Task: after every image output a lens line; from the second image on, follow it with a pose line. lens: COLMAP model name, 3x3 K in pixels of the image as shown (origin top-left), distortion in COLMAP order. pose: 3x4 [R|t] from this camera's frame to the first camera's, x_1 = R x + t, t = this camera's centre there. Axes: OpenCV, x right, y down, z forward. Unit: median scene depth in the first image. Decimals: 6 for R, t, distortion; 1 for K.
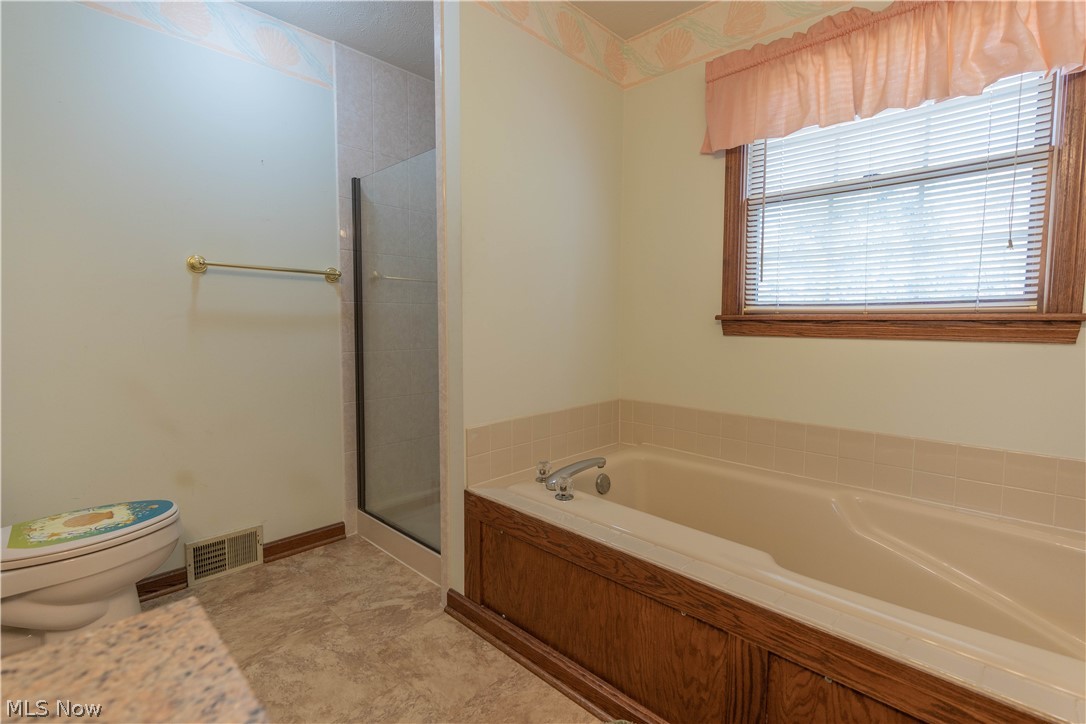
lens RADIAL K [[501.4, 0, 544.4], [0, 501.4, 360.1], [0, 0, 1]] dist [-0.001721, 0.000418]
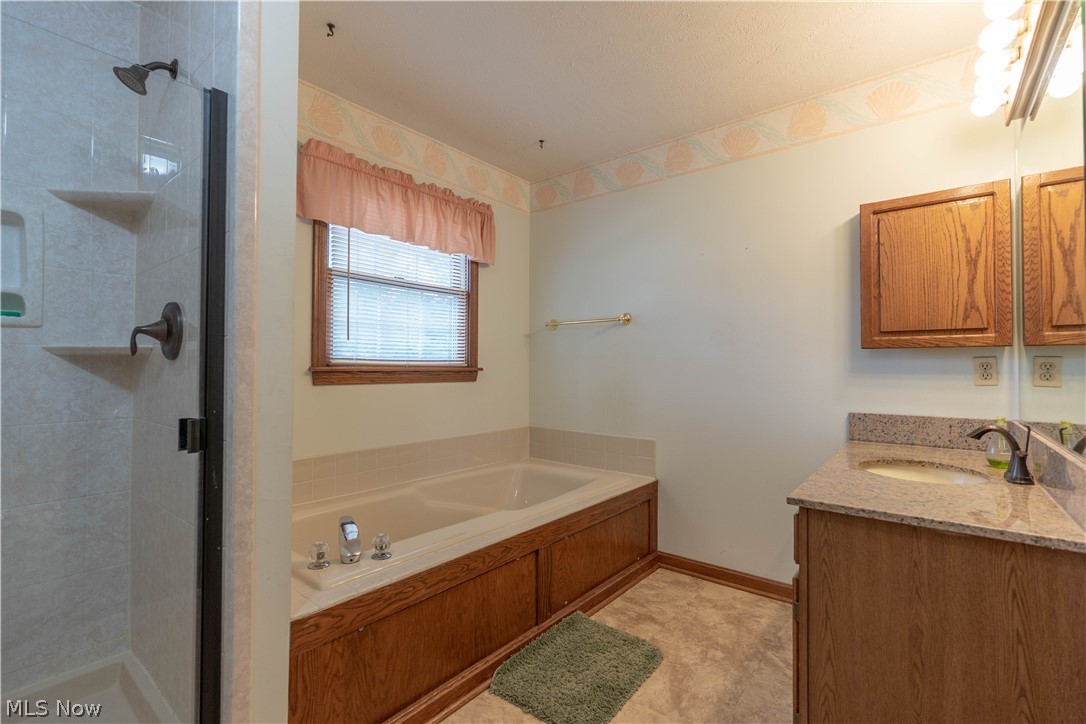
lens RADIAL K [[501.4, 0, 544.4], [0, 501.4, 360.1], [0, 0, 1]] dist [-0.001721, 0.000418]
pose [[-0.104939, 0.010927, 0.994419, -1.036491], [0.072597, 0.997356, -0.003298, -0.086171], [-0.991825, 0.071846, -0.105455, 0.820021]]
